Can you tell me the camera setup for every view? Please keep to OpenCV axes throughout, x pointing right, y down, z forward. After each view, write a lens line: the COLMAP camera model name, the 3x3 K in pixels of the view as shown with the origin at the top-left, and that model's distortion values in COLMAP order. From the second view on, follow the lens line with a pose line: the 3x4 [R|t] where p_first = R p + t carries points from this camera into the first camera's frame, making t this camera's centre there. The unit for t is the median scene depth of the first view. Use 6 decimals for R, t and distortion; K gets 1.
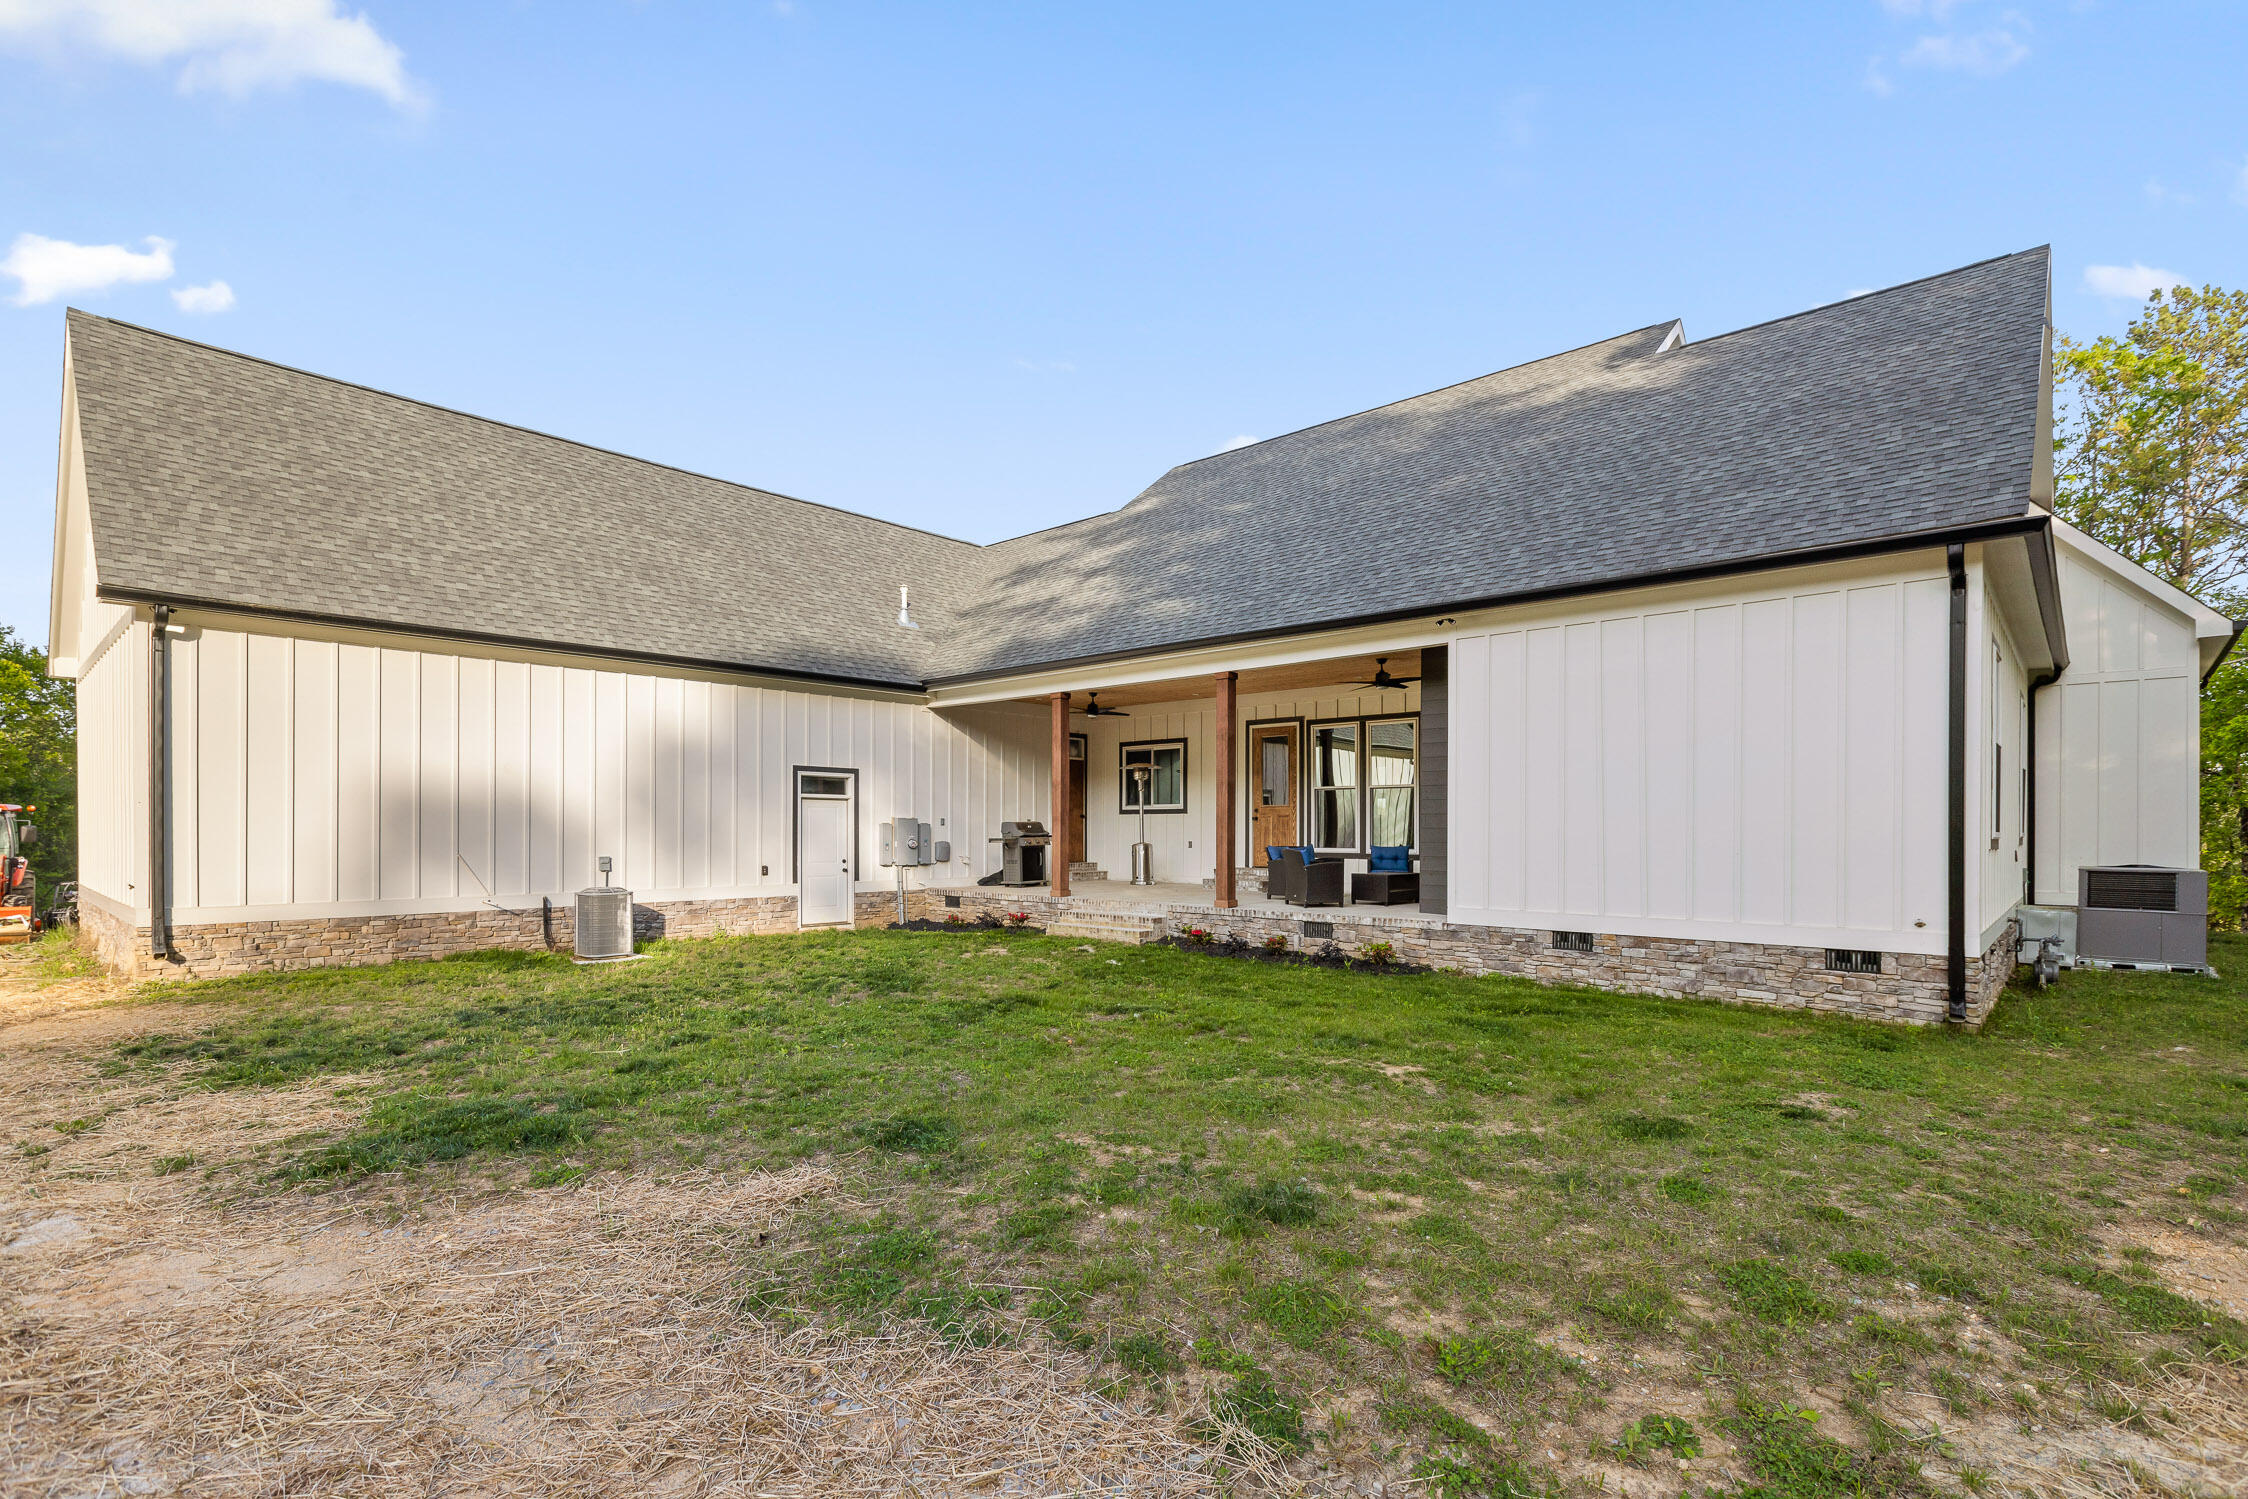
lens RADIAL K [[1057.3, 0, 1124.3], [0, 1057.3, 825.7], [0, 0, 1]] dist [0.002612, 0.000704]
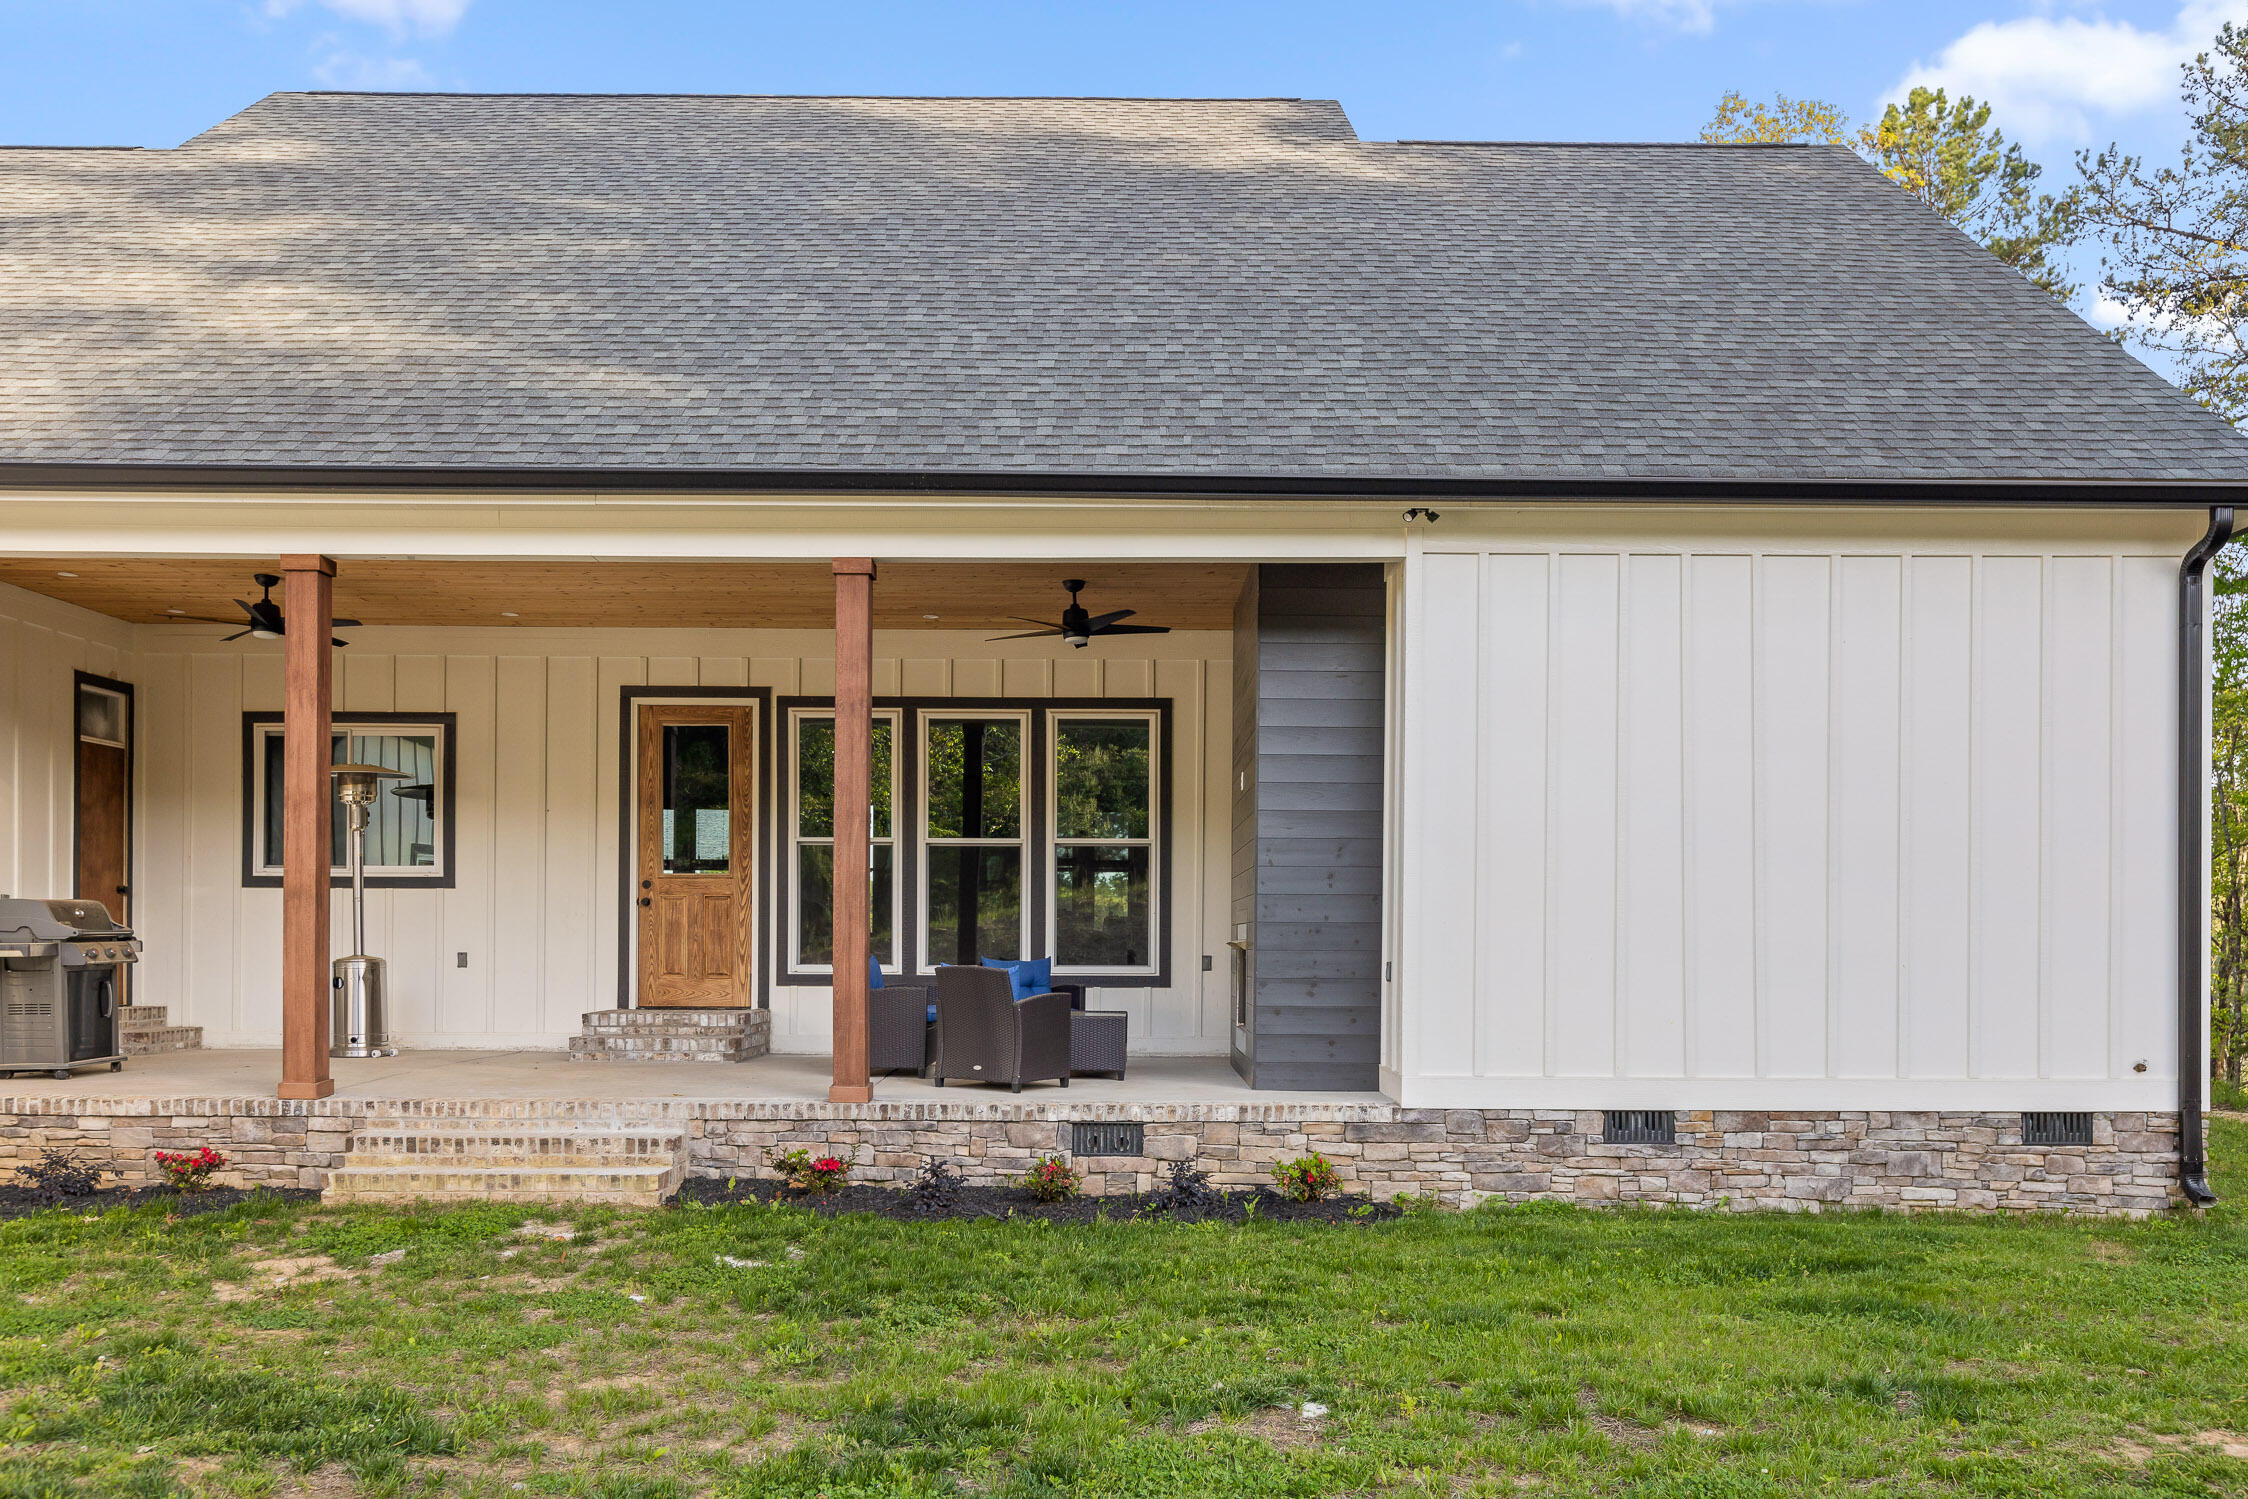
lens RADIAL K [[1761.1, 0, 1123.6], [0, 1761.1, 945.3], [0, 0, 1]] dist [0.001100, -0.004886]
pose [[0.738213, 0.000199, 0.674568, -0.385553], [-0.005873, 0.999964, 0.006132, 0.009854], [-0.674542, -0.008489, 0.738187, 0.490637]]
